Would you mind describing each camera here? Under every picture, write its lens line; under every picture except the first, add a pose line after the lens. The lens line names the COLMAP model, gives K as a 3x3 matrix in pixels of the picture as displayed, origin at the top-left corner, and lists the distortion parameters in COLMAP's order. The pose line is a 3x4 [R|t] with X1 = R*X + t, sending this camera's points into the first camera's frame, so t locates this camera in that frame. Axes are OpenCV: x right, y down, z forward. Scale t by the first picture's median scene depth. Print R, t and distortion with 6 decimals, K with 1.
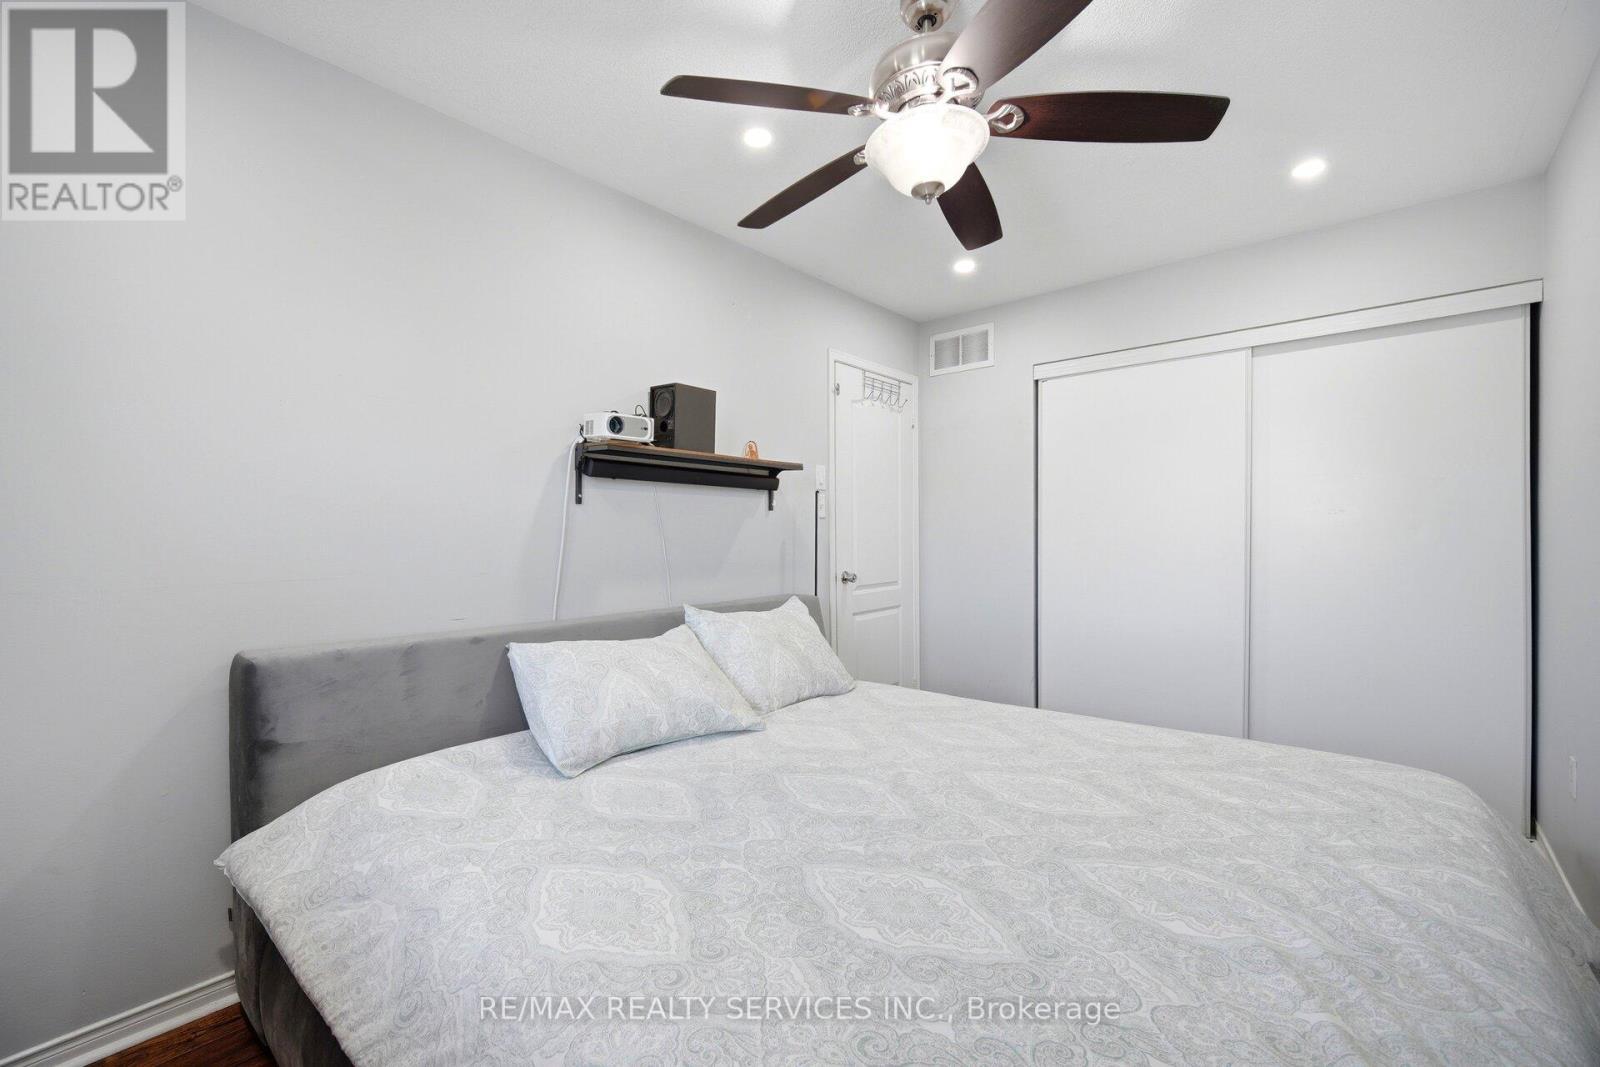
lens RADIAL K [[664.8, 0, 794.6], [0, 664.8, 526.3], [0, 0, 1]] dist [0.015621, 0.000122]
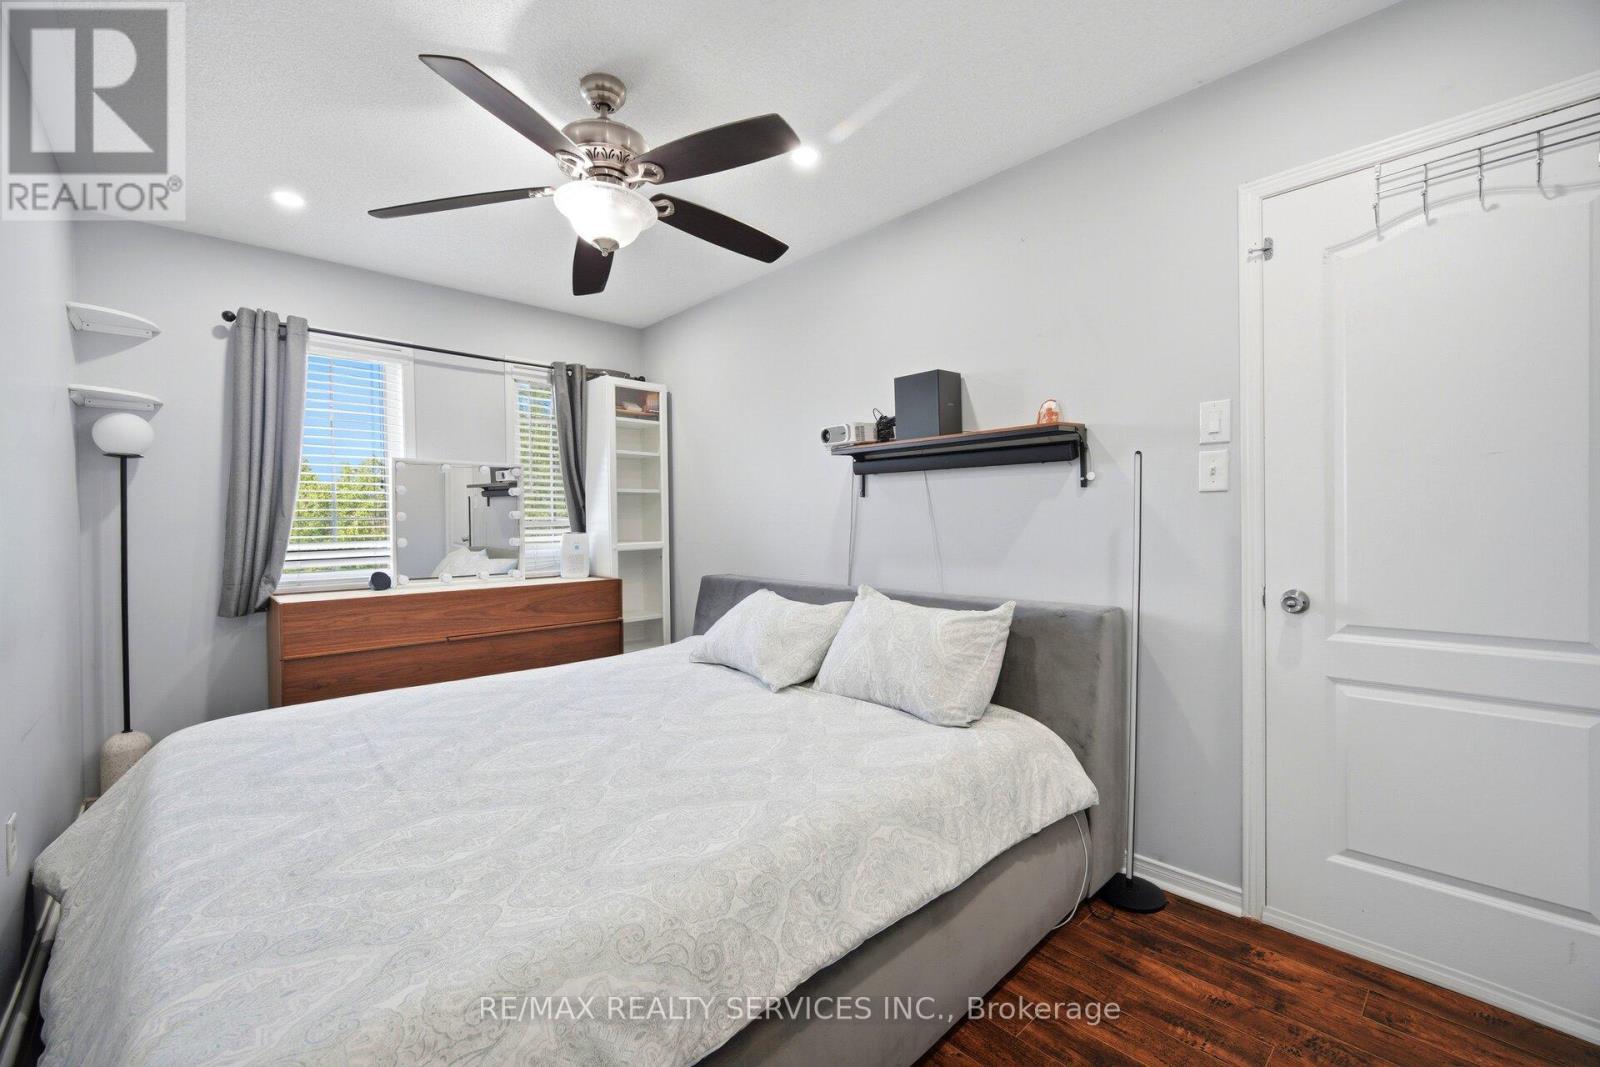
lens RADIAL K [[664.8, 0, 794.6], [0, 664.8, 526.3], [0, 0, 1]] dist [0.015621, 0.000122]
pose [[-0.077176, 0.003679, -0.997011, 0.827520], [0.015620, 0.999875, 0.002480, 0.013886], [0.996895, -0.015382, -0.077224, 0.856182]]
